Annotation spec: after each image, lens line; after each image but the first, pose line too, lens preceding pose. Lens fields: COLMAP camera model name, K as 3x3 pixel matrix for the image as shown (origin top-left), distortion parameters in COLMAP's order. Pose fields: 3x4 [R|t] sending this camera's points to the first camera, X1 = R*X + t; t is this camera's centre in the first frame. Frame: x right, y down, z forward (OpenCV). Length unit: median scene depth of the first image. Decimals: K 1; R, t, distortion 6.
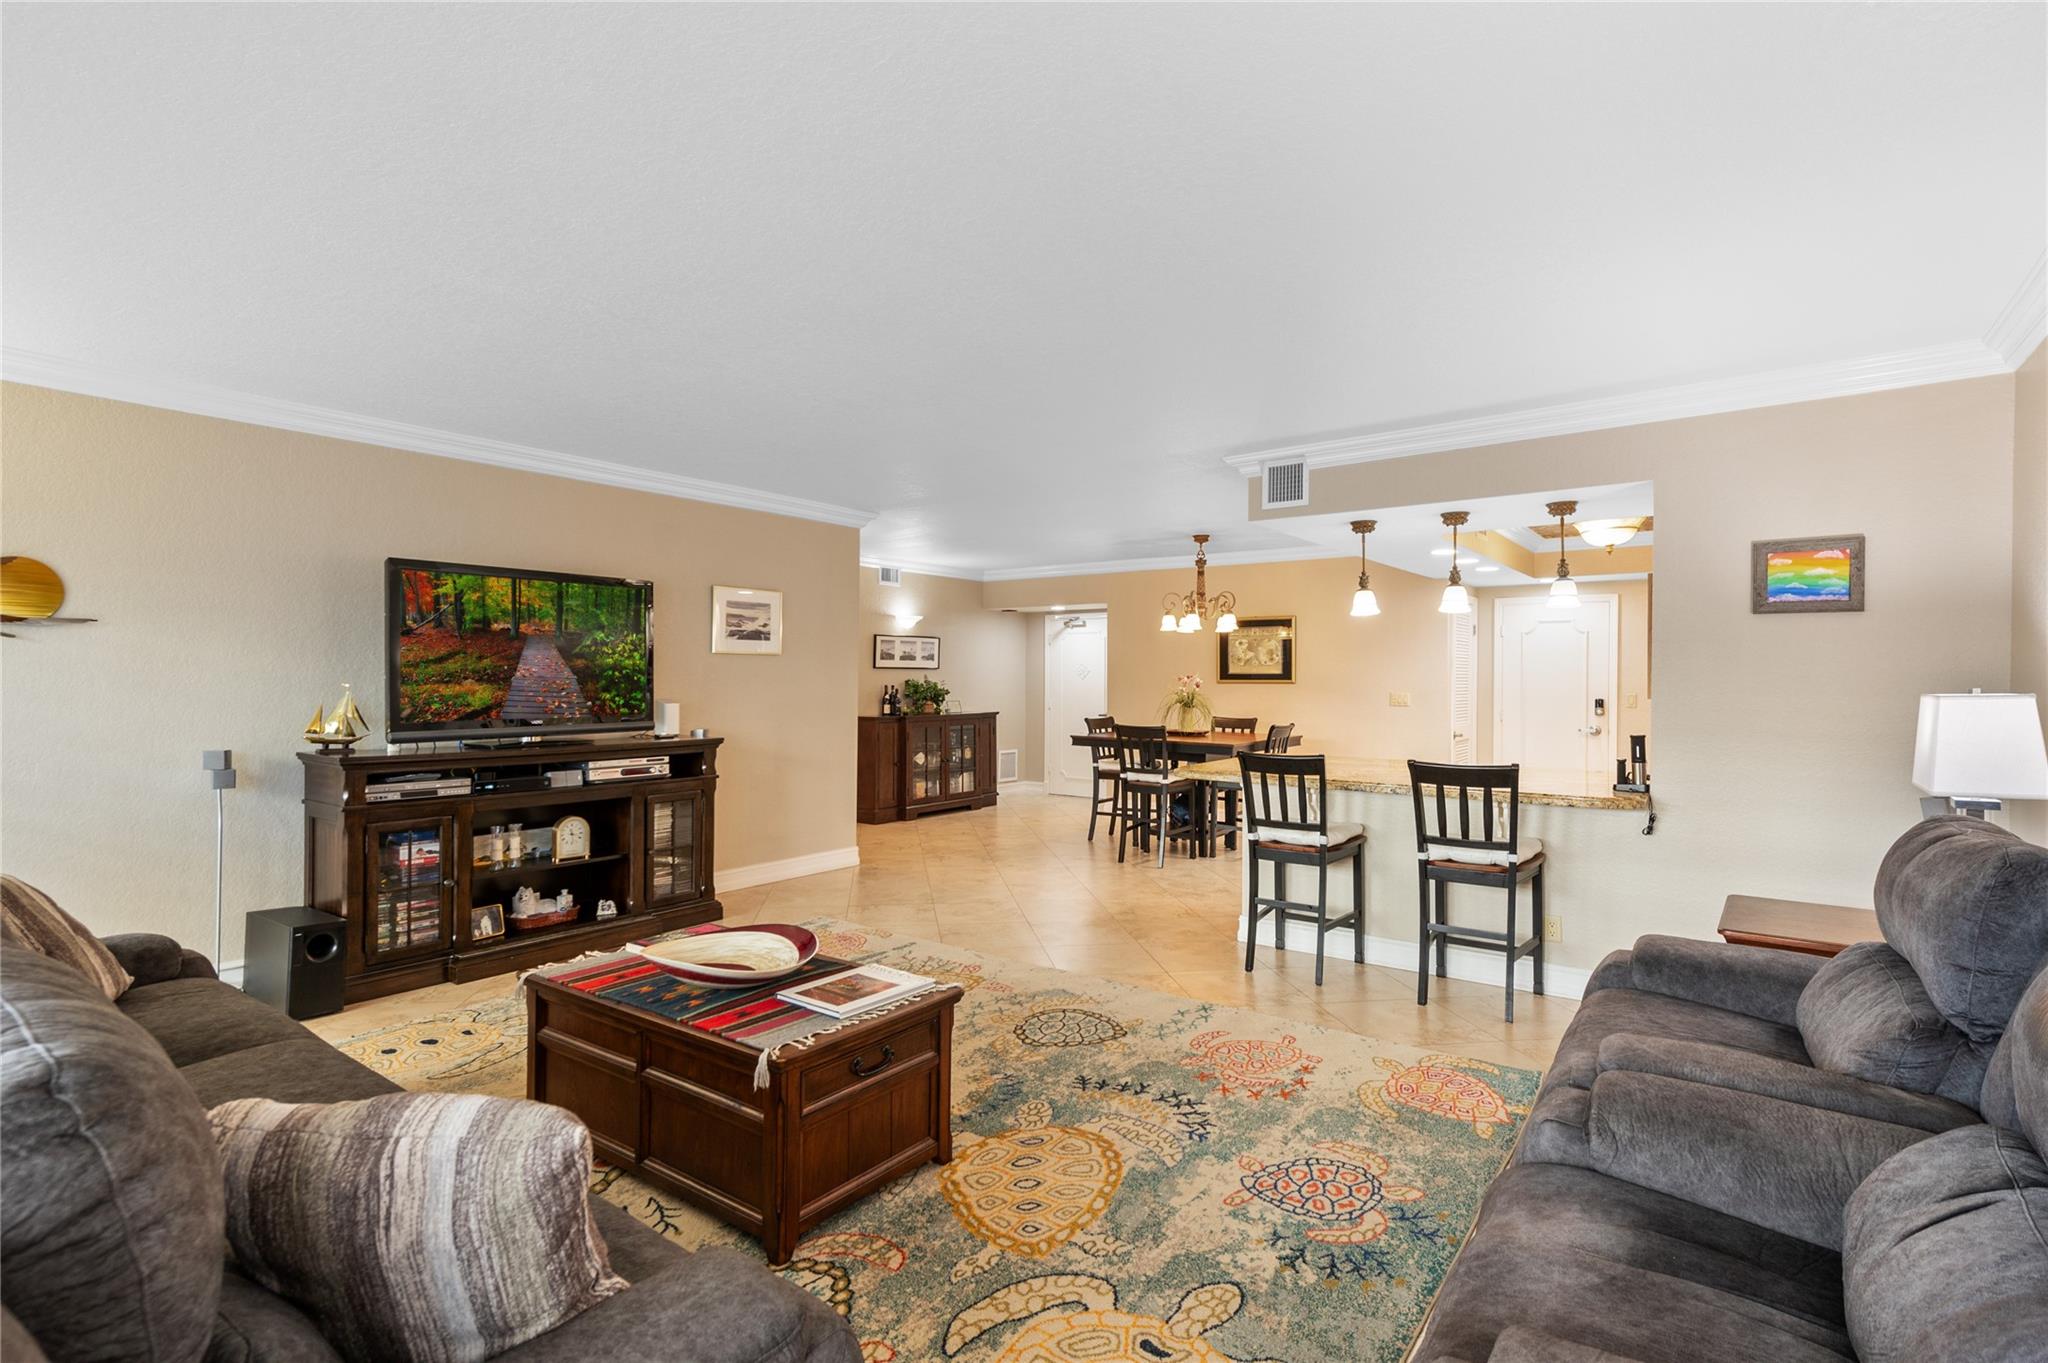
lens RADIAL K [[973.7, 0, 1029.3], [0, 973.7, 689.4], [0, 0, 1]] dist [0.018344, -0.007168]
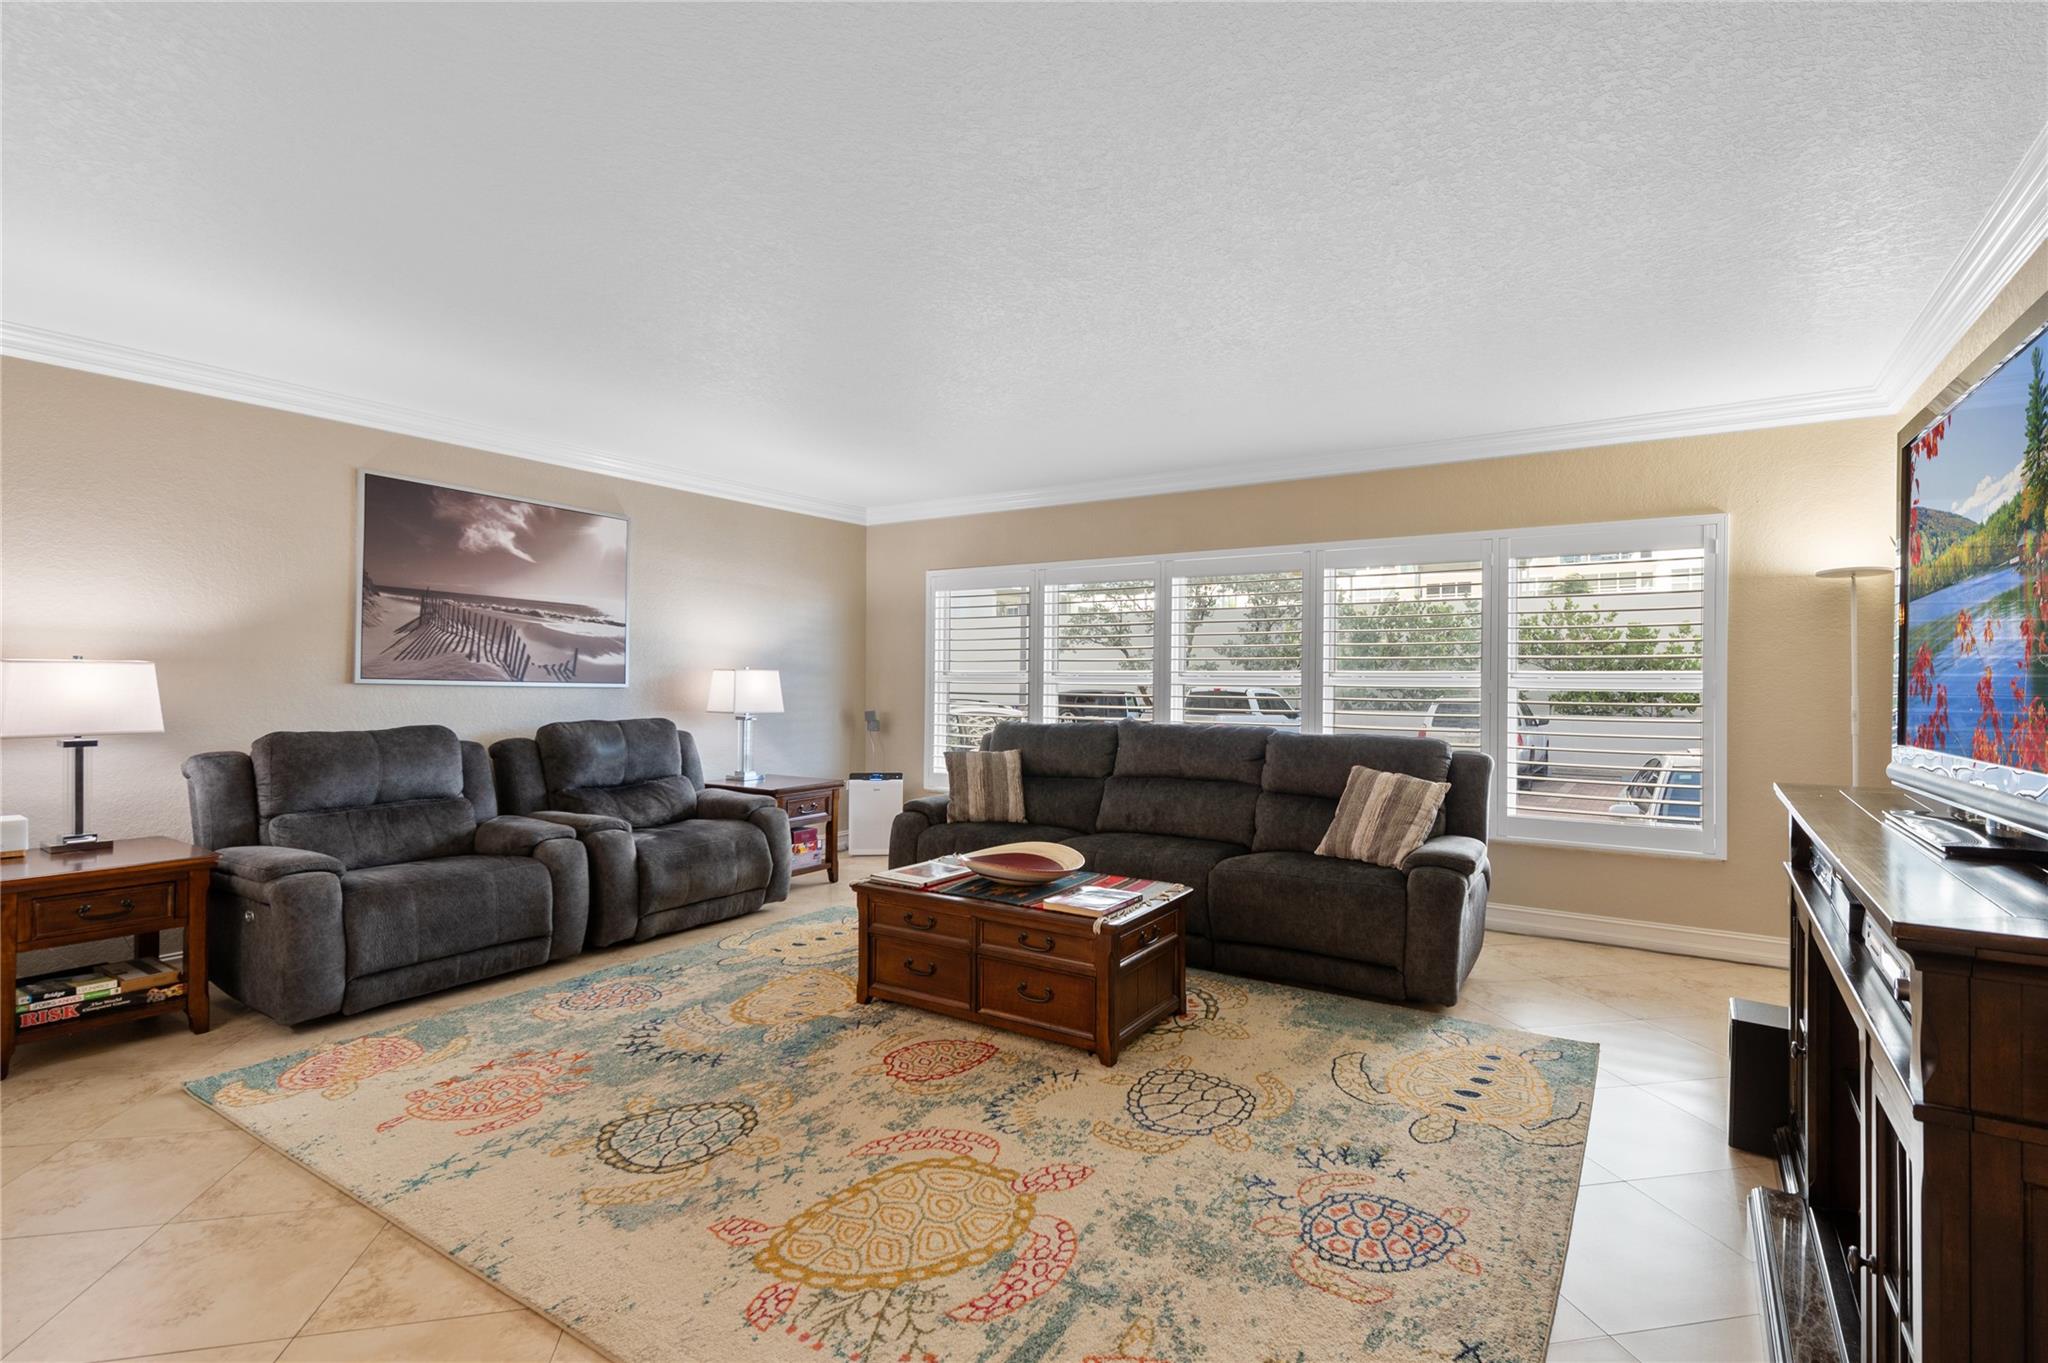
lens RADIAL K [[973.7, 0, 1030.3], [0, 973.7, 676.1], [0, 0, 1]] dist [0.018344, -0.007168]
pose [[-0.998538, -0.012329, -0.052633, -0.147056], [-0.012688, 0.999898, 0.006491, 0.000186], [0.052547, 0.007149, -0.998593, 1.423465]]
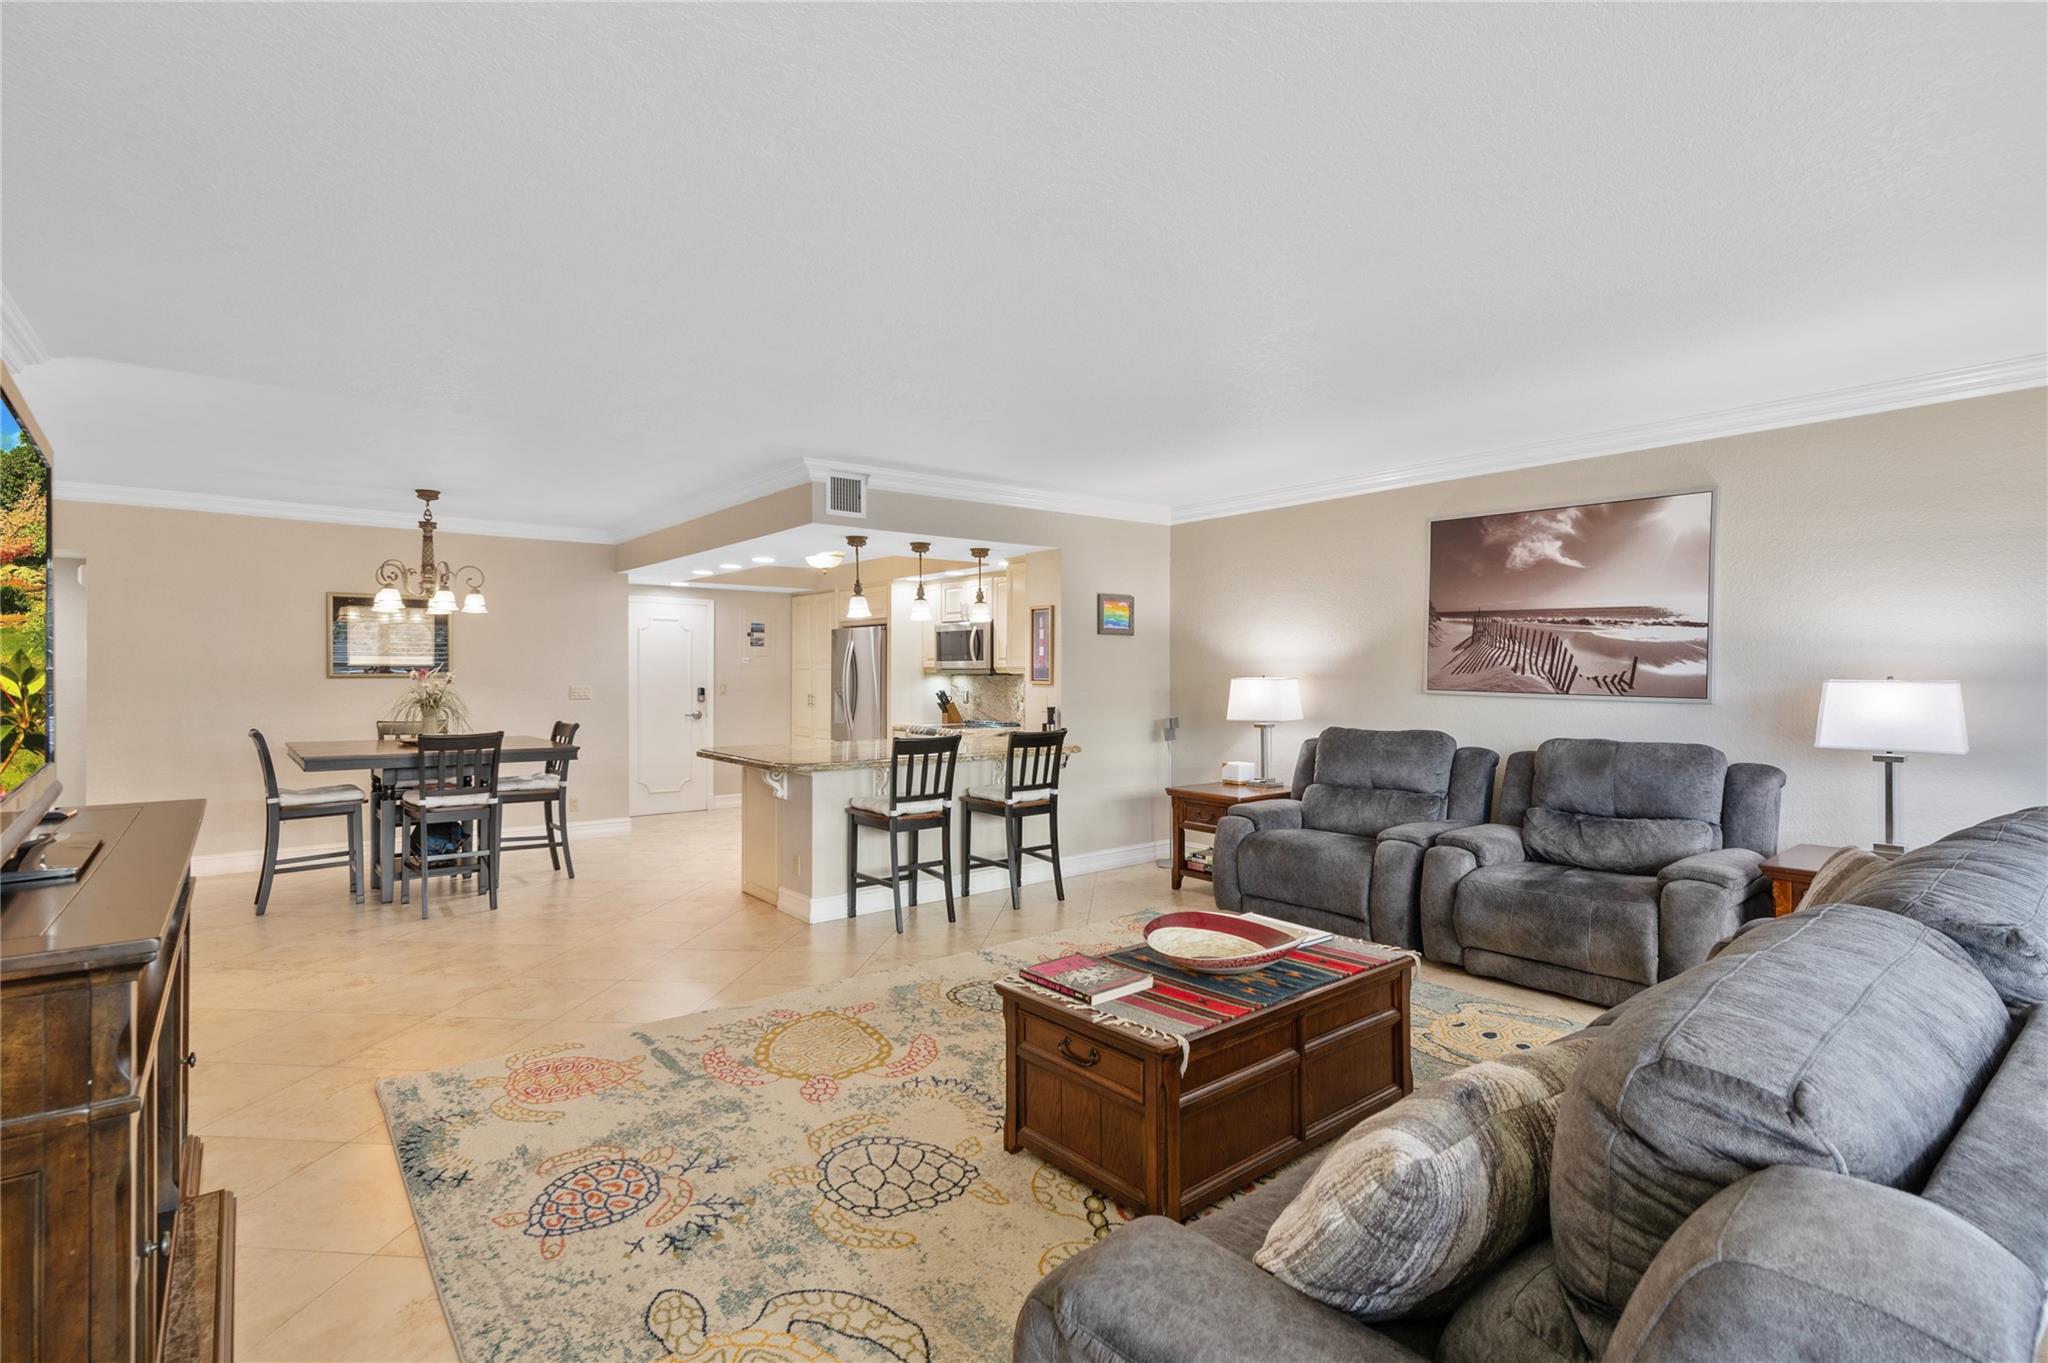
lens RADIAL K [[973.7, 0, 1040.0], [0, 973.7, 682.0], [0, 0, 1]] dist [0.018344, -0.007168]
pose [[0.246879, -0.014672, 0.968935, -0.818249], [0.011019, 0.999863, 0.012333, -0.012200], [-0.968984, 0.007632, 0.247006, 0.561296]]
